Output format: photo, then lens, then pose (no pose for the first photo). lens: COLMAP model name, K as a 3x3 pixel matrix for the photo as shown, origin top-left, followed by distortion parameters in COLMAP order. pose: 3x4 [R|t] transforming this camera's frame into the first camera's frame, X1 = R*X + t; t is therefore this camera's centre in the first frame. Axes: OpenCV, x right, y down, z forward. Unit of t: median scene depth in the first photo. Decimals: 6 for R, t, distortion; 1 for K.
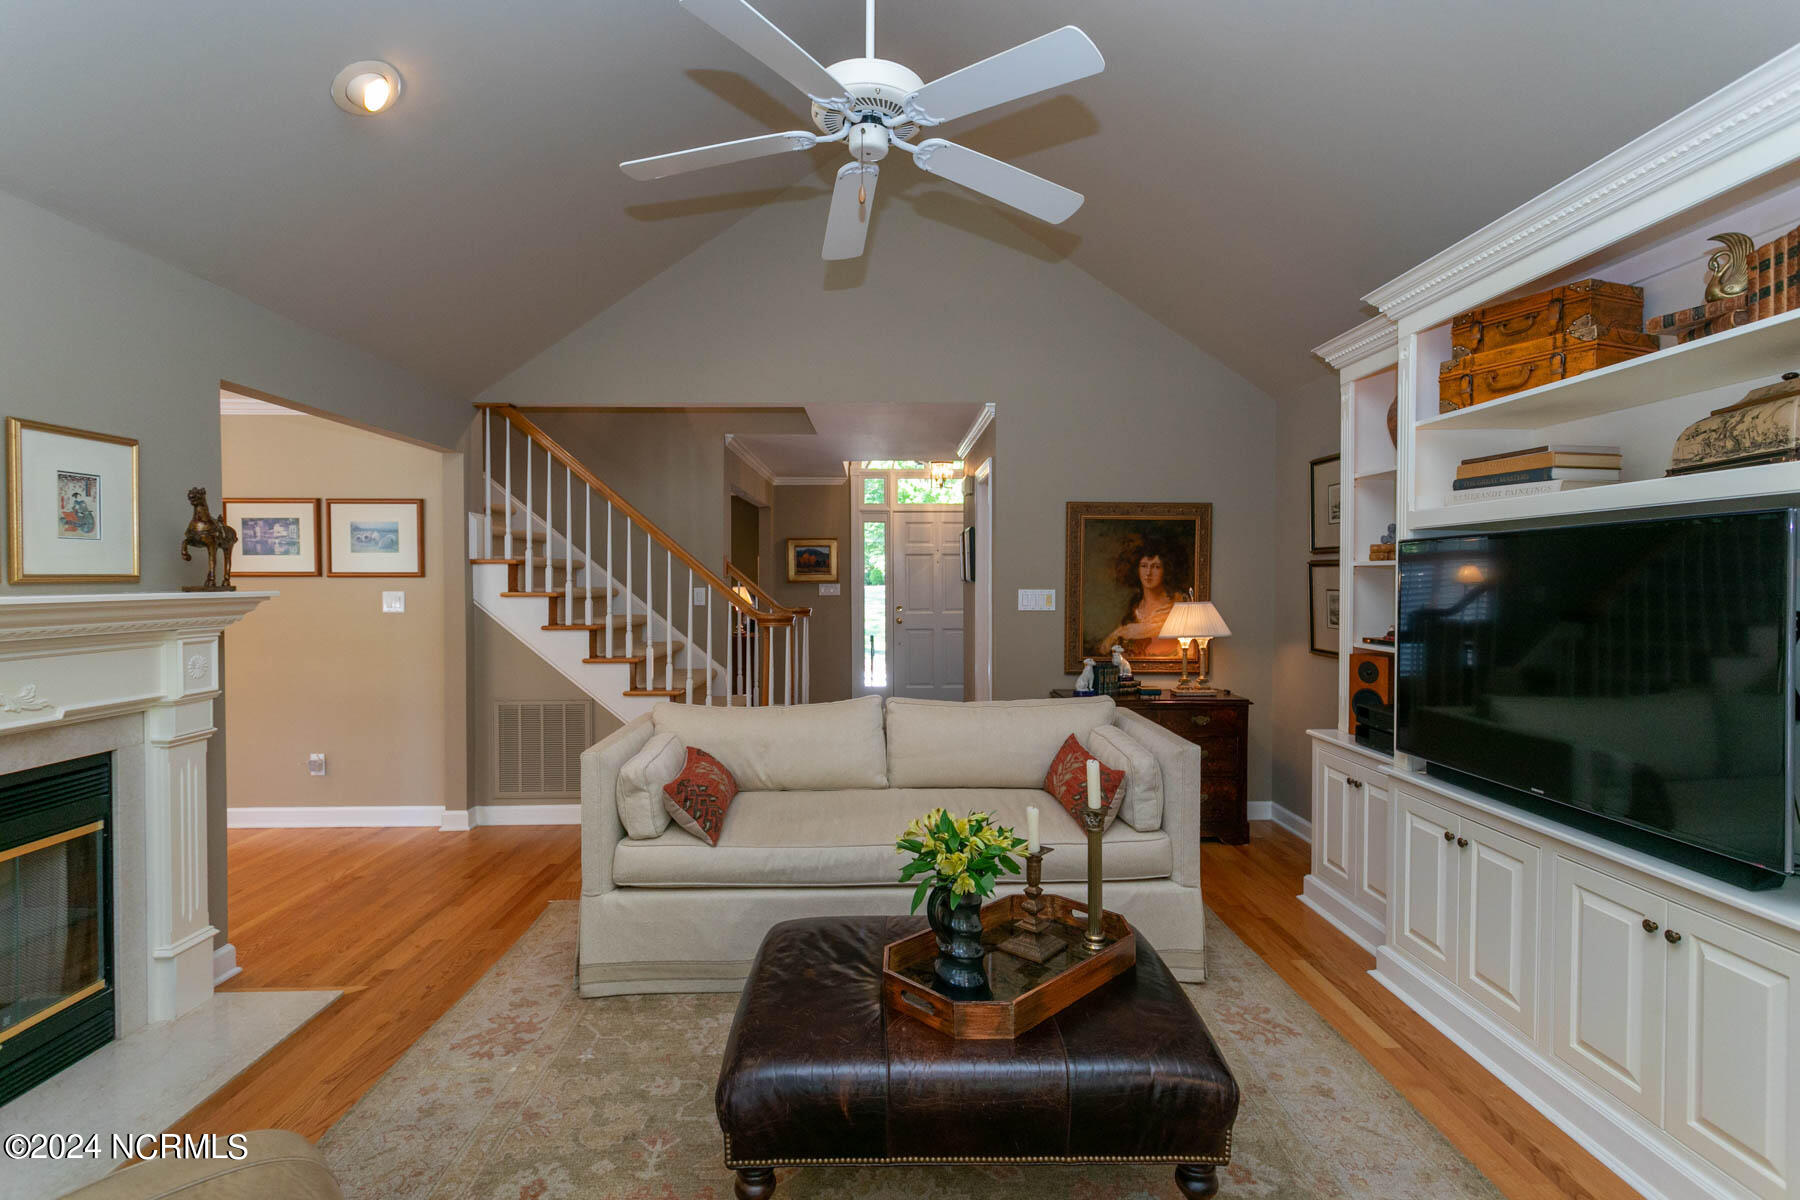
lens RADIAL K [[854.4, 0, 902.7], [0, 854.4, 594.0], [0, 0, 1]] dist [0.002539, 0.000117]
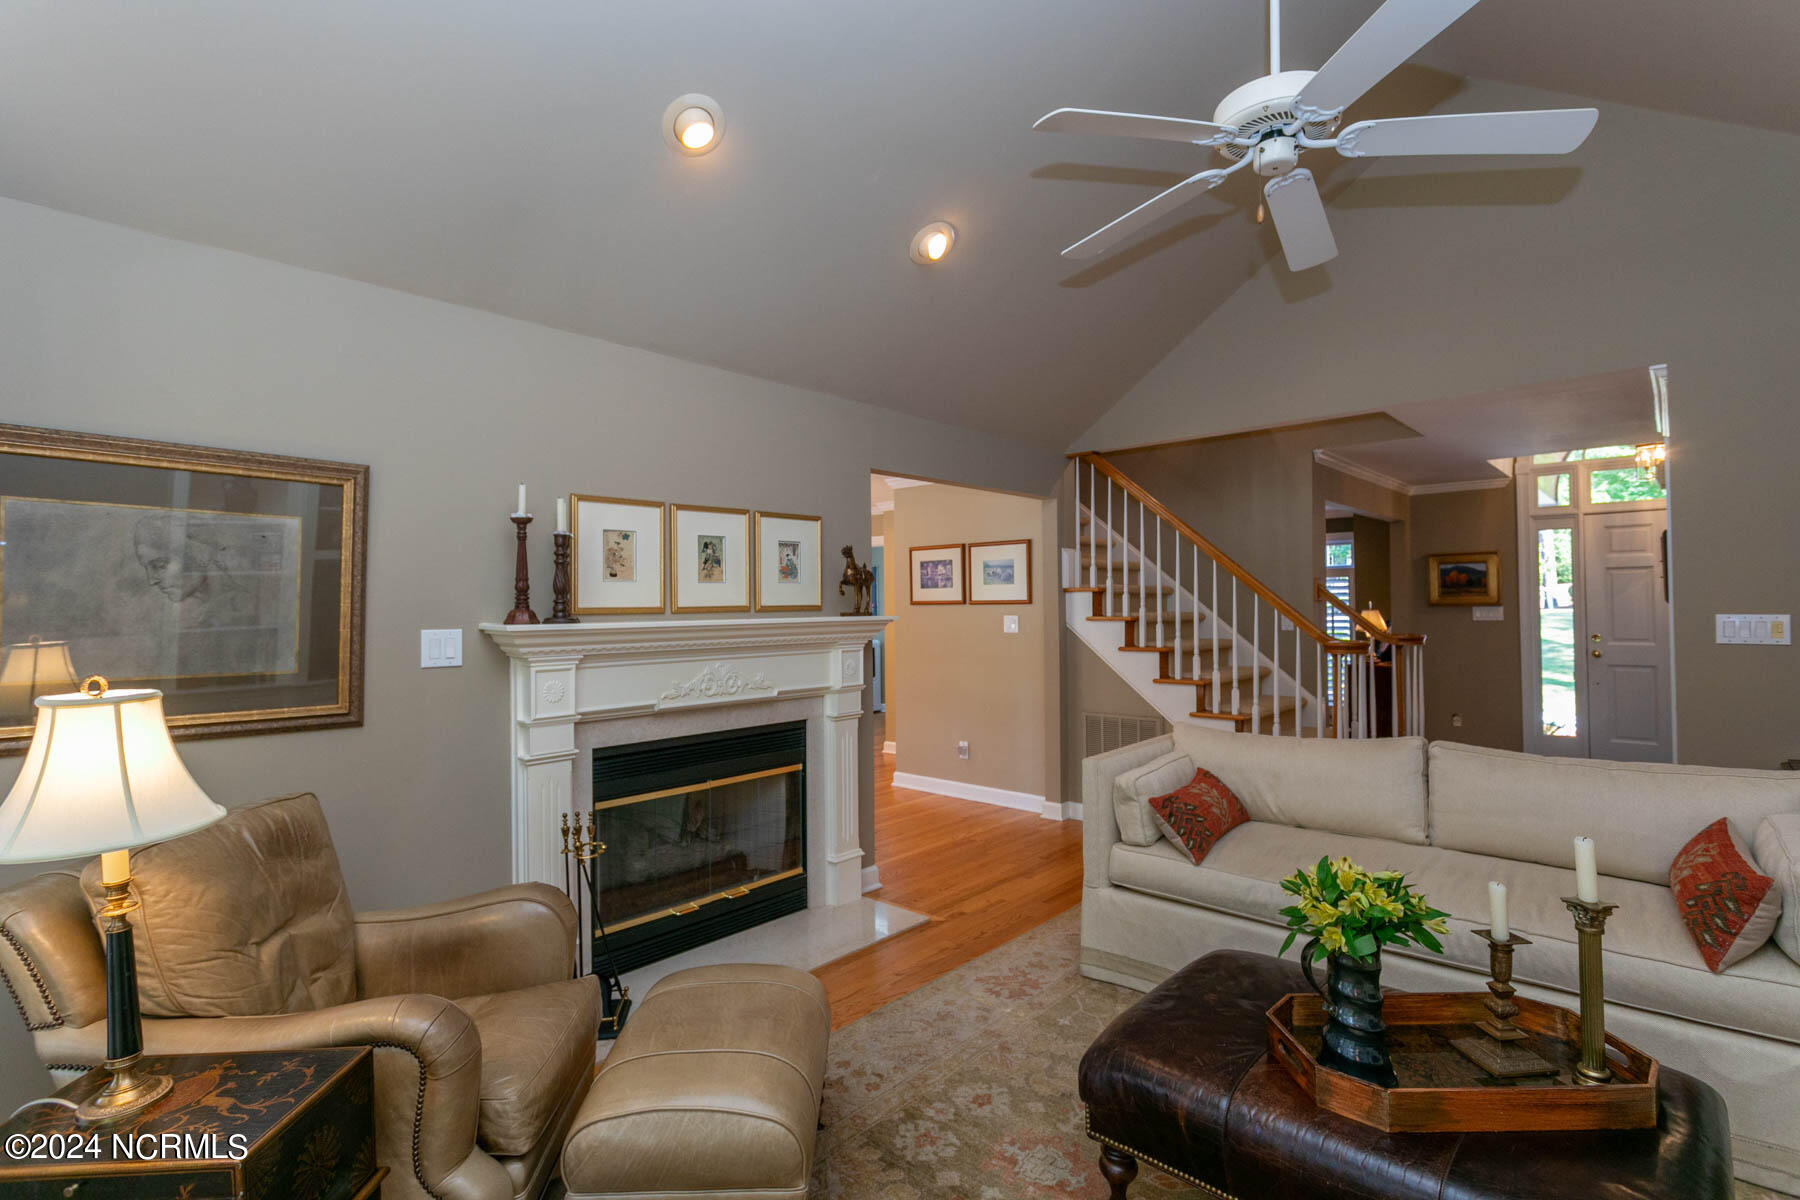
lens RADIAL K [[854.4, 0, 901.8], [0, 854.4, 594.0], [0, 0, 1]] dist [0.002539, 0.000117]
pose [[0.716842, -0.016041, -0.697051, 0.243469], [-0.003017, 0.999655, -0.026107, -0.002431], [0.697229, 0.020818, 0.716546, 0.010852]]
